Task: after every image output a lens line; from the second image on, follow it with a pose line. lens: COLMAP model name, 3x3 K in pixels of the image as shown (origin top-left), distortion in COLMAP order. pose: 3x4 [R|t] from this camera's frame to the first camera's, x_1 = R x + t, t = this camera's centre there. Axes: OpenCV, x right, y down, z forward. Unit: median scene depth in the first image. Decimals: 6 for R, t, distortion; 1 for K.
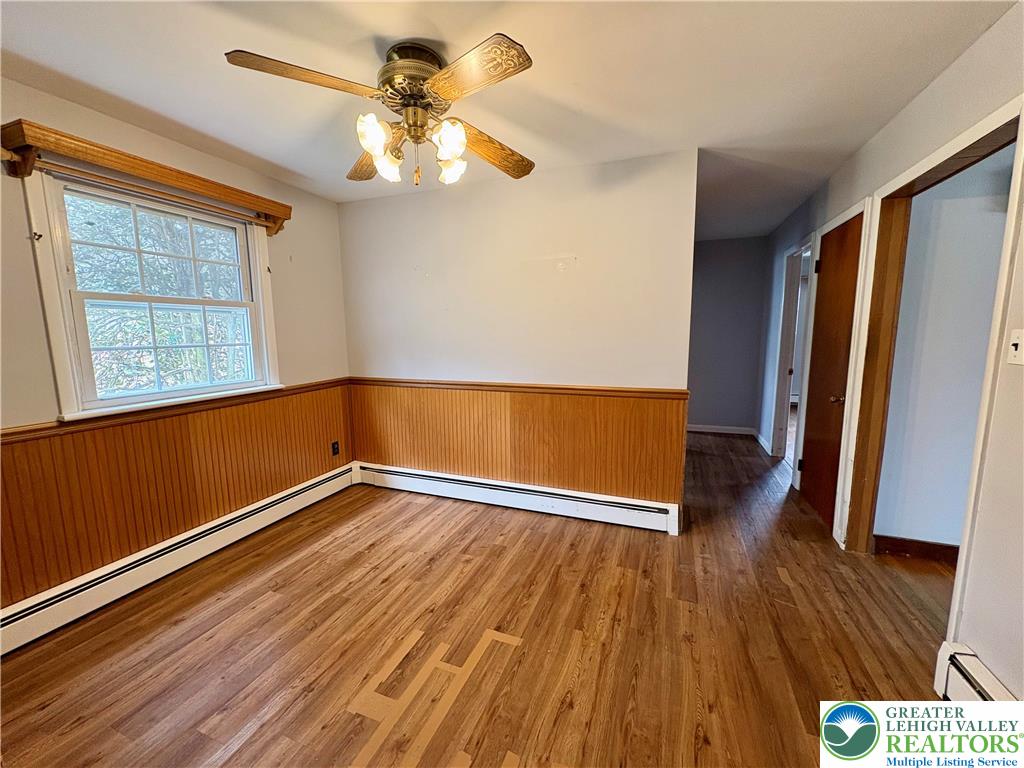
lens RADIAL K [[406.6, 0, 511.5], [0, 406.6, 384.5], [0, 0, 1]] dist [0.000384, 0.000374]
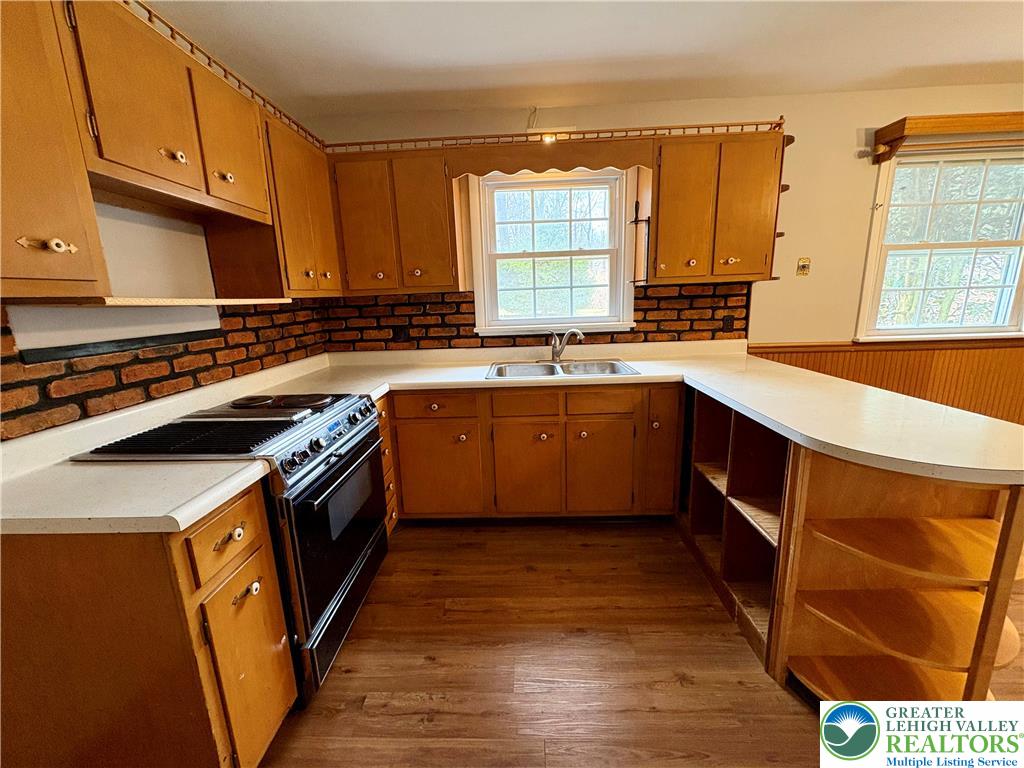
lens RADIAL K [[406.6, 0, 511.6], [0, 406.6, 384.1], [0, 0, 1]] dist [0.000384, 0.000374]
pose [[0.336809, 0.198210, -0.920474, -0.154924], [-0.094761, 0.979764, 0.176303, 0.084700], [0.936792, 0.027844, 0.348776, -0.518964]]
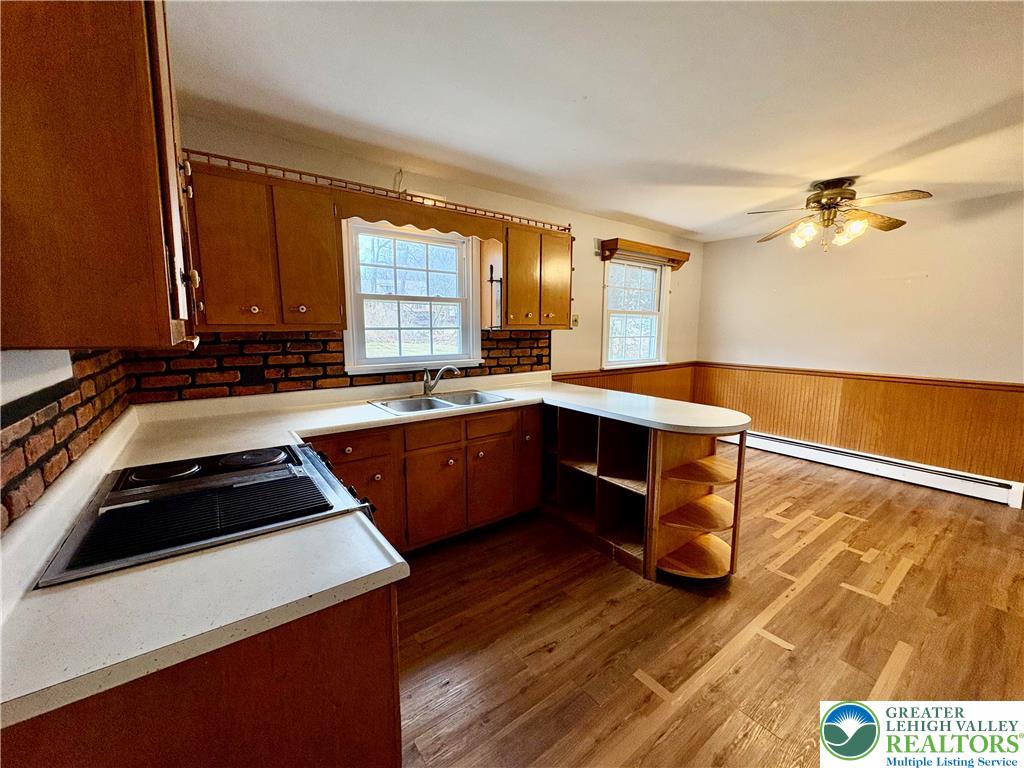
lens RADIAL K [[406.6, 0, 511.9], [0, 406.6, 384.2], [0, 0, 1]] dist [0.000384, 0.000374]
pose [[0.849099, 0.087602, -0.520920, -0.318223], [-0.082472, 0.996044, 0.033074, 0.116412], [0.521757, 0.014878, 0.852965, -0.959063]]
